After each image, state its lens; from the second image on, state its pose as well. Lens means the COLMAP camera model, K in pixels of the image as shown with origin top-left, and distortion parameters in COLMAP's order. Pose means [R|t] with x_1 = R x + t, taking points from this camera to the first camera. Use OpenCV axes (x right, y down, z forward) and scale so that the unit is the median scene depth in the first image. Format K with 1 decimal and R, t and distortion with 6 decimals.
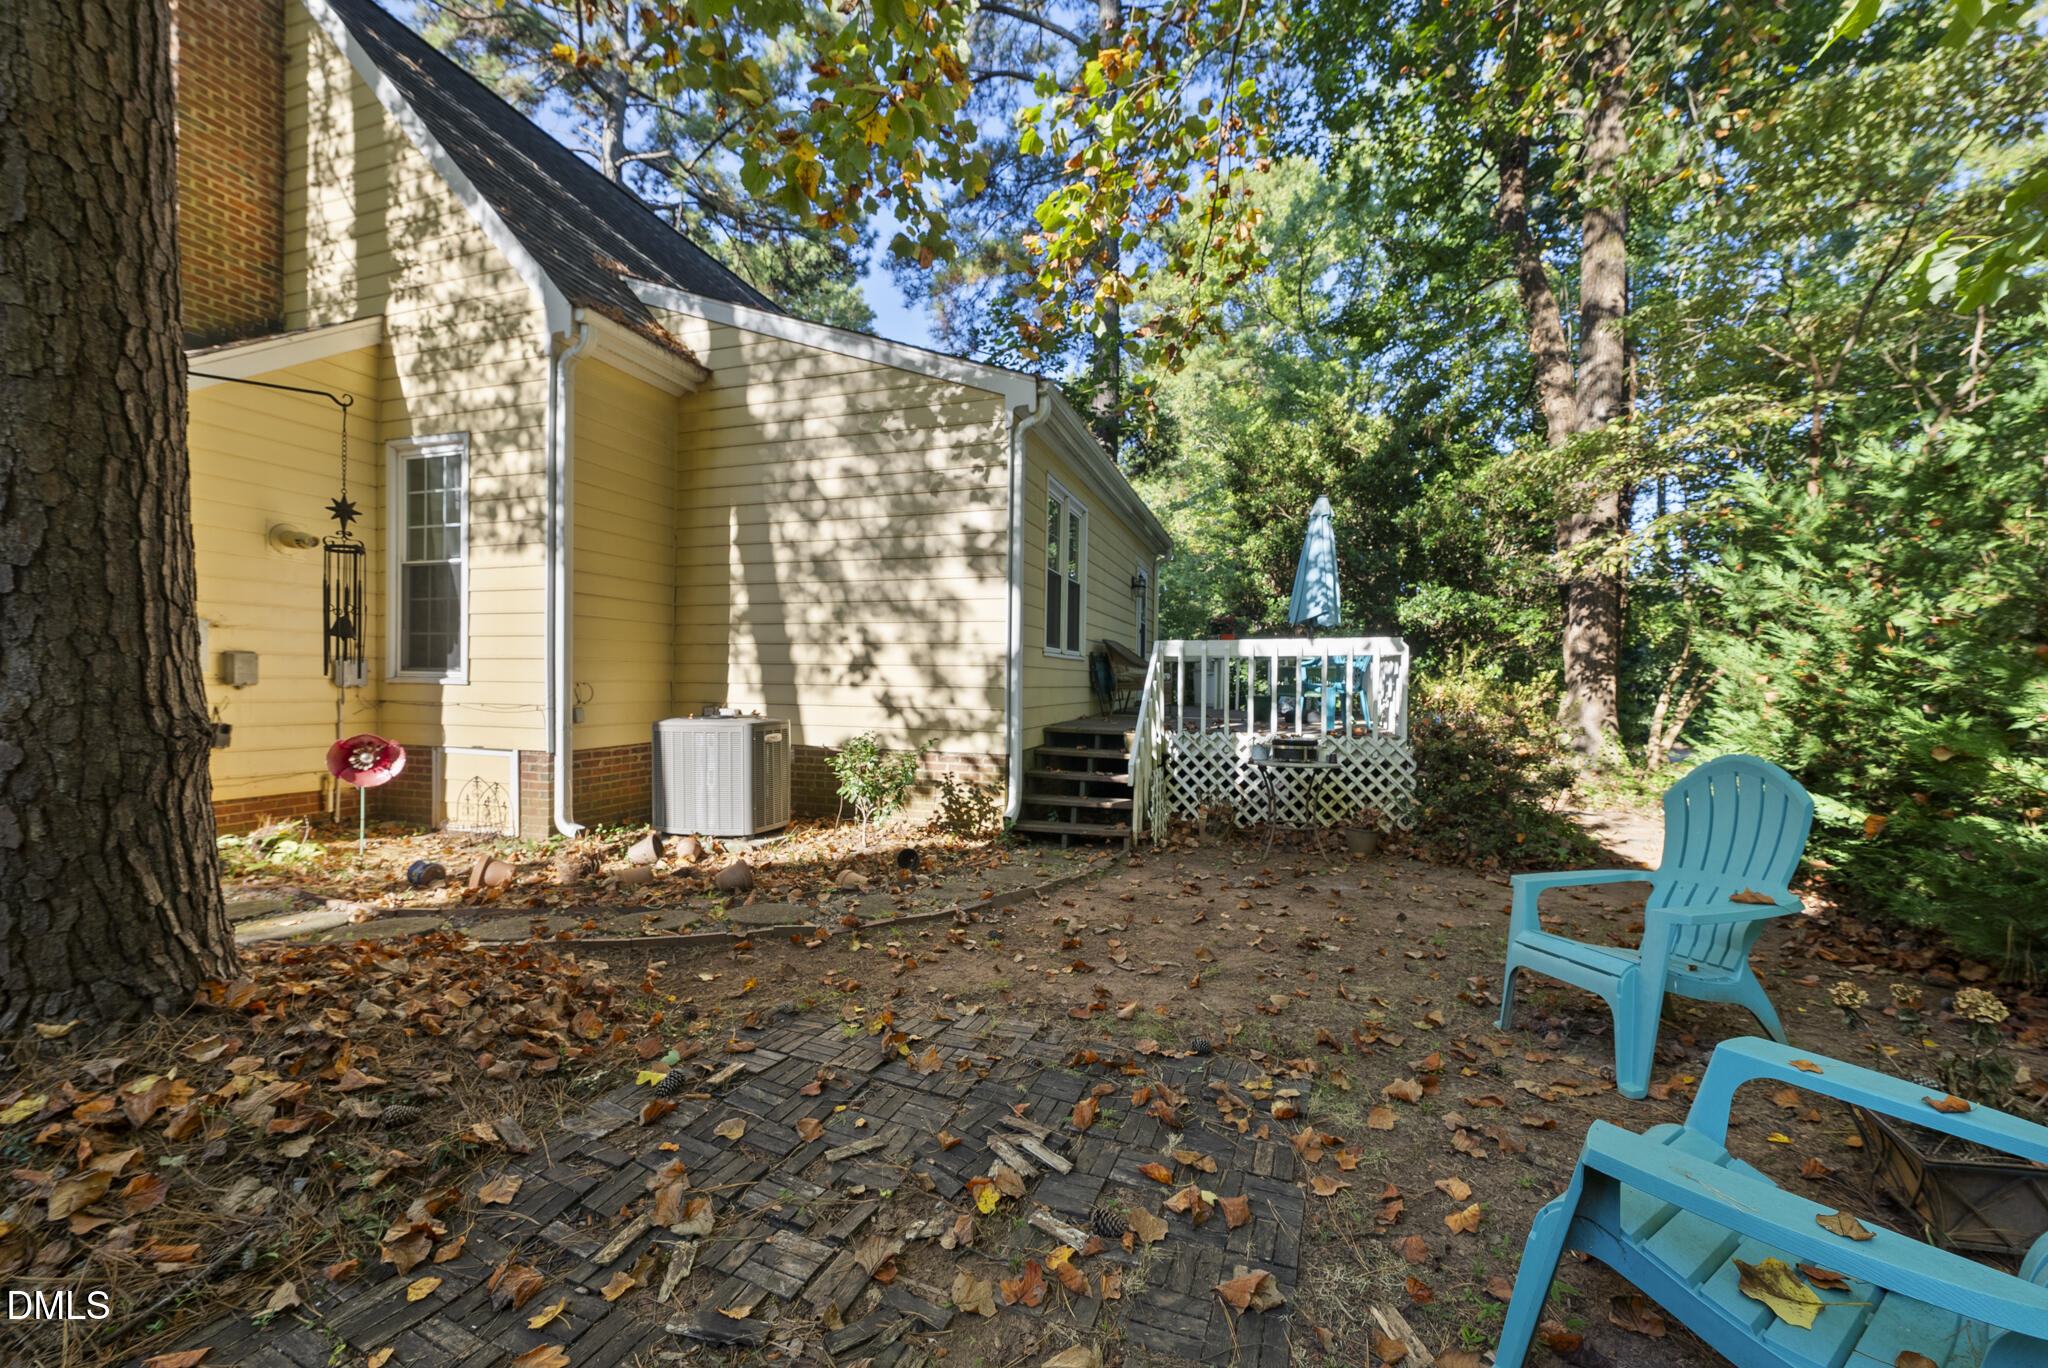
lens RADIAL K [[803.8, 0, 1027.5], [0, 803.8, 673.0], [0, 0, 1]] dist [-0.001643, 0.000152]
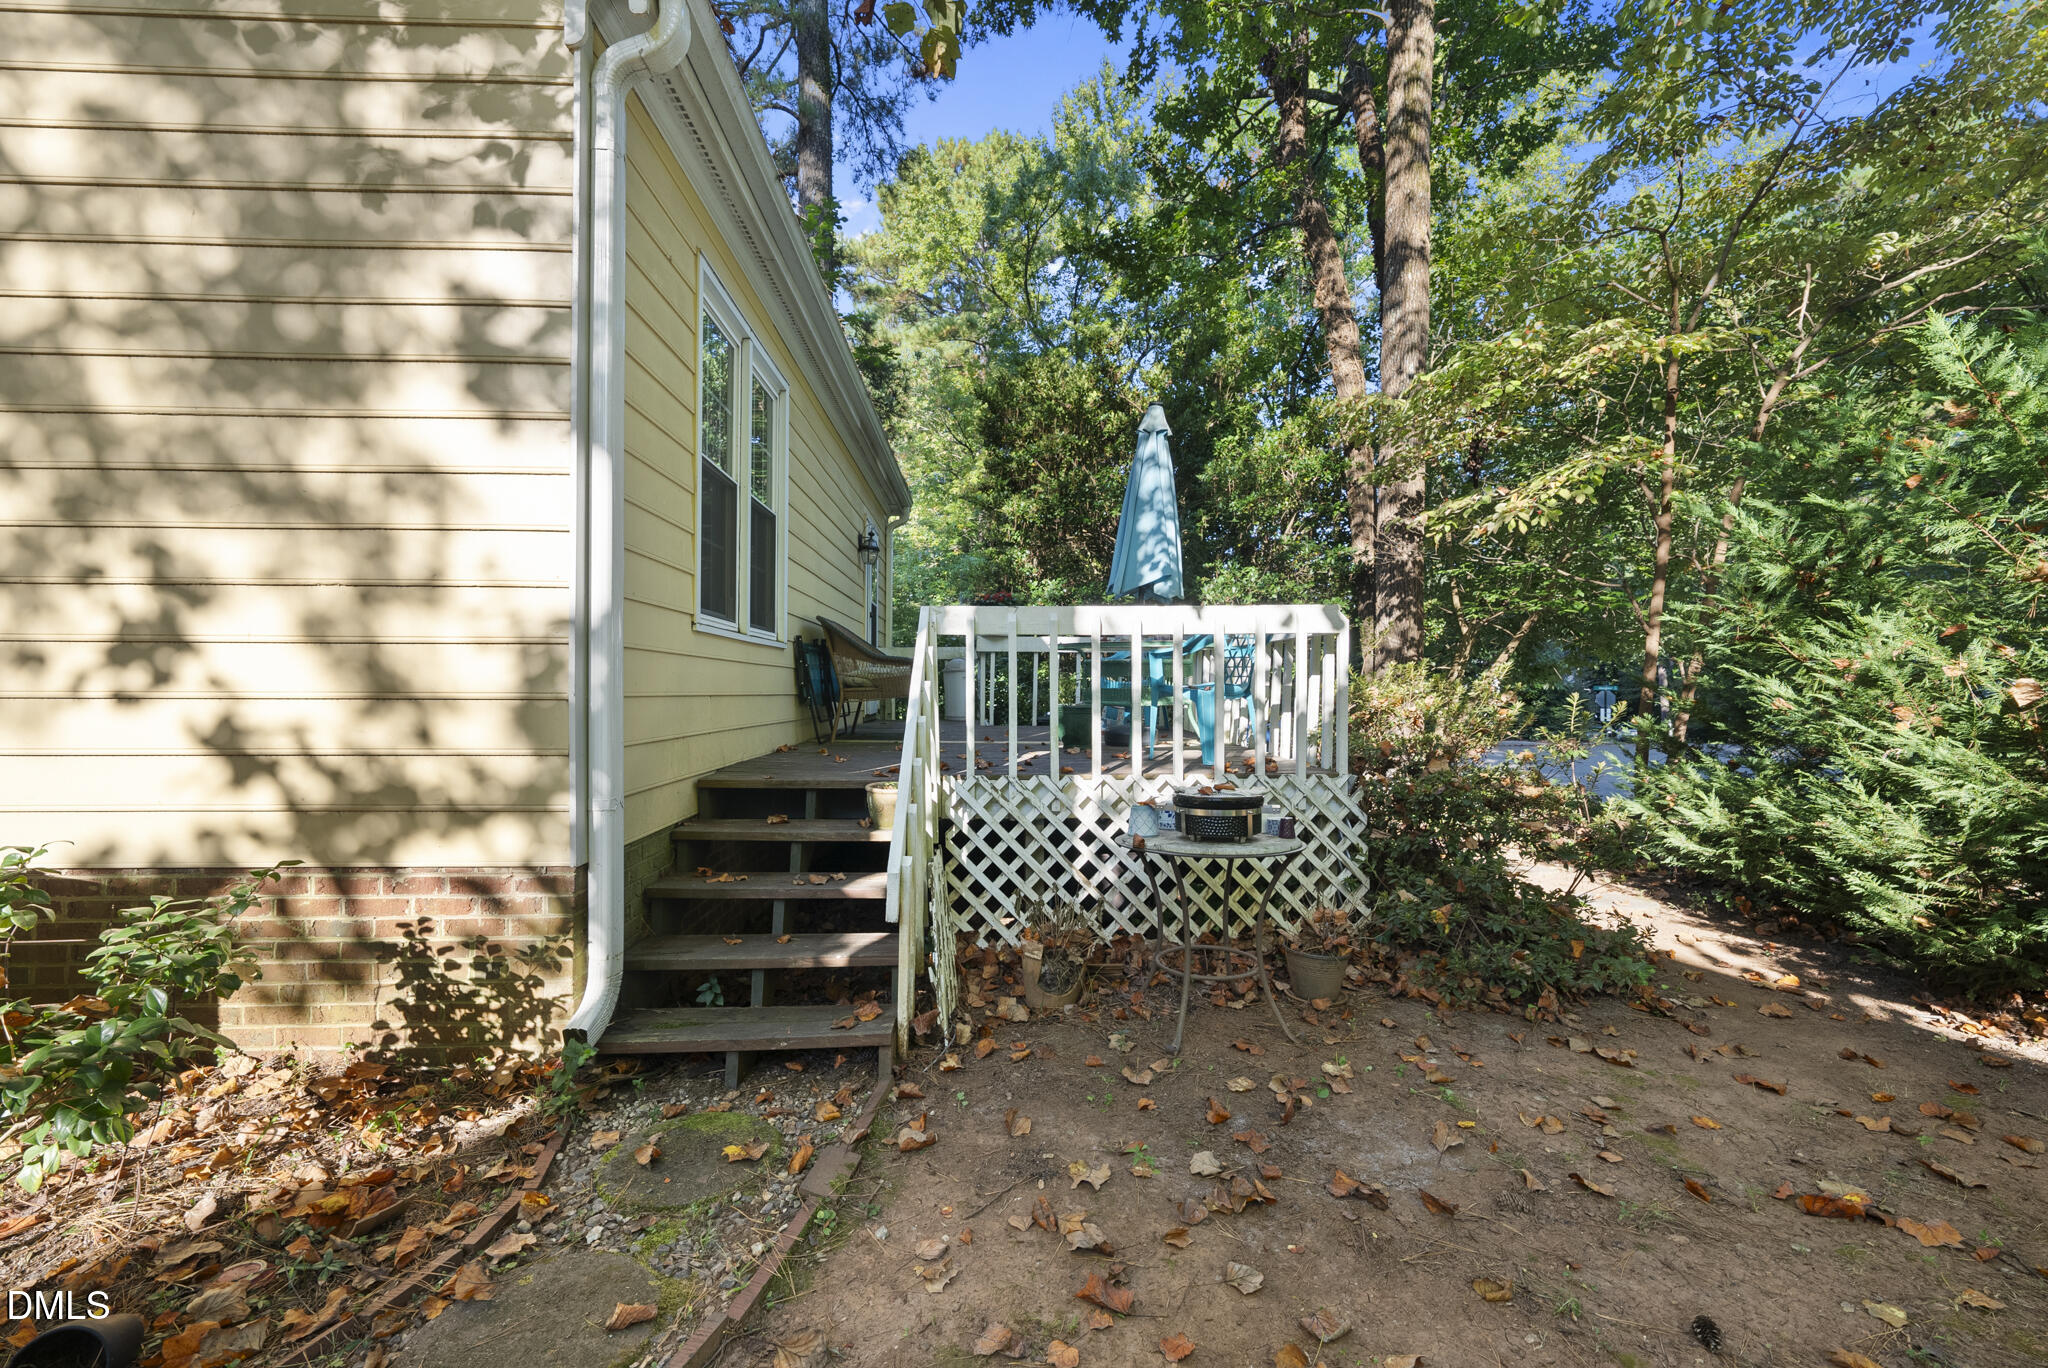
lens RADIAL K [[803.8, 0, 1029.6], [0, 803.8, 682.3], [0, 0, 1]] dist [-0.001643, 0.000152]
pose [[0.936156, -0.008163, 0.351490, 0.041535], [0.008408, 0.999964, 0.000830, 0.010605], [-0.351484, 0.002178, 0.936191, 0.516573]]
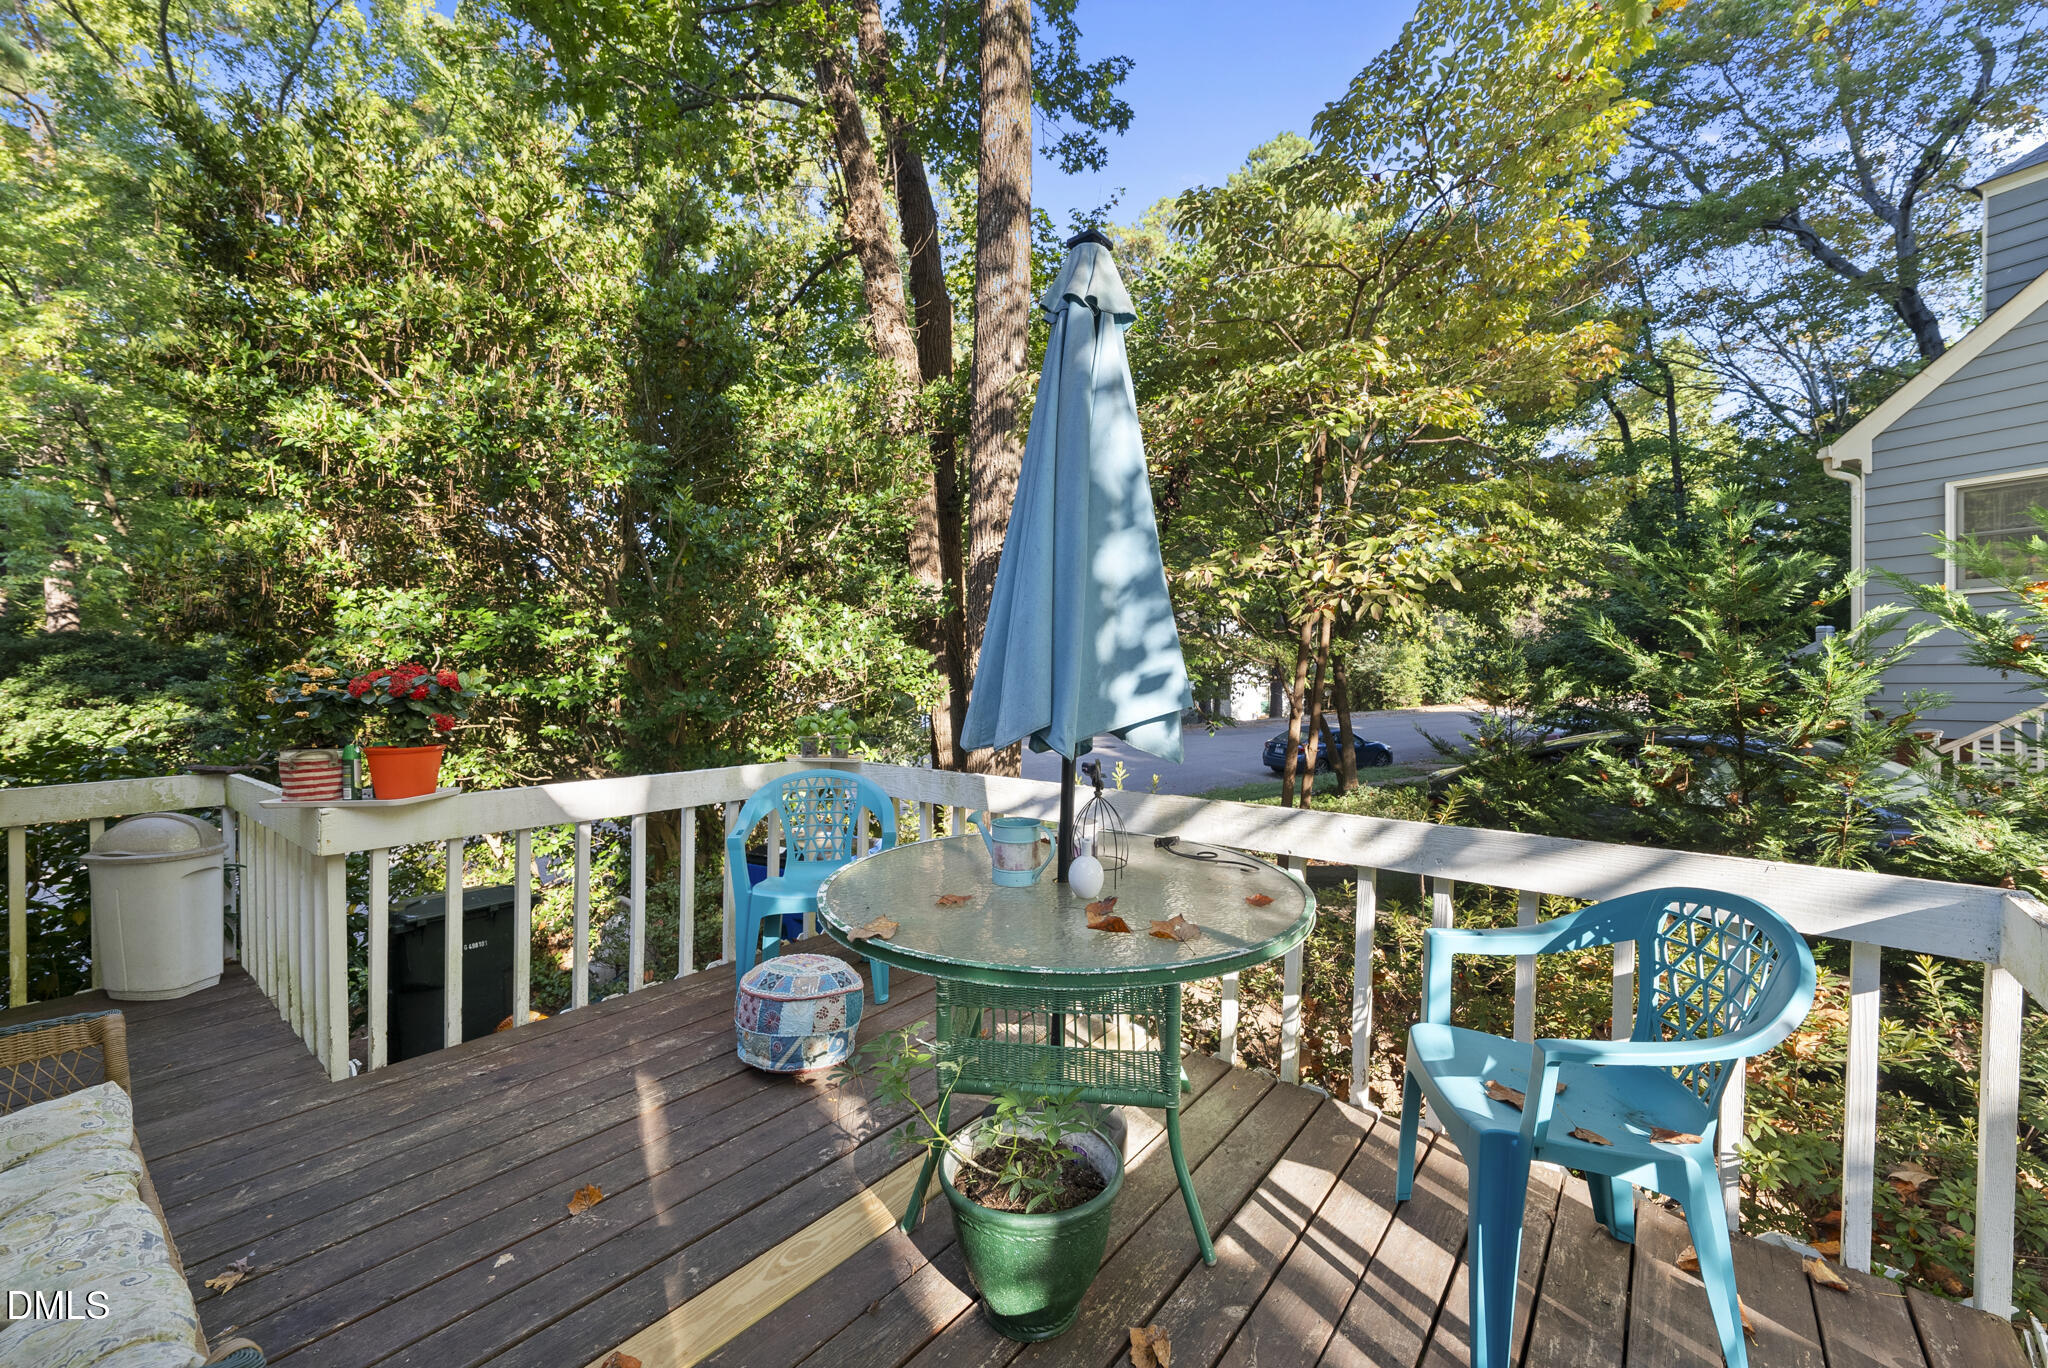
lens RADIAL K [[803.8, 0, 1016.5], [0, 803.8, 685.3], [0, 0, 1]] dist [-0.001643, 0.000152]
pose [[0.364201, -0.023527, 0.931023, 0.146198], [0.009883, 0.999722, 0.021397, -0.109222], [-0.931268, 0.001408, 0.364333, 1.159979]]
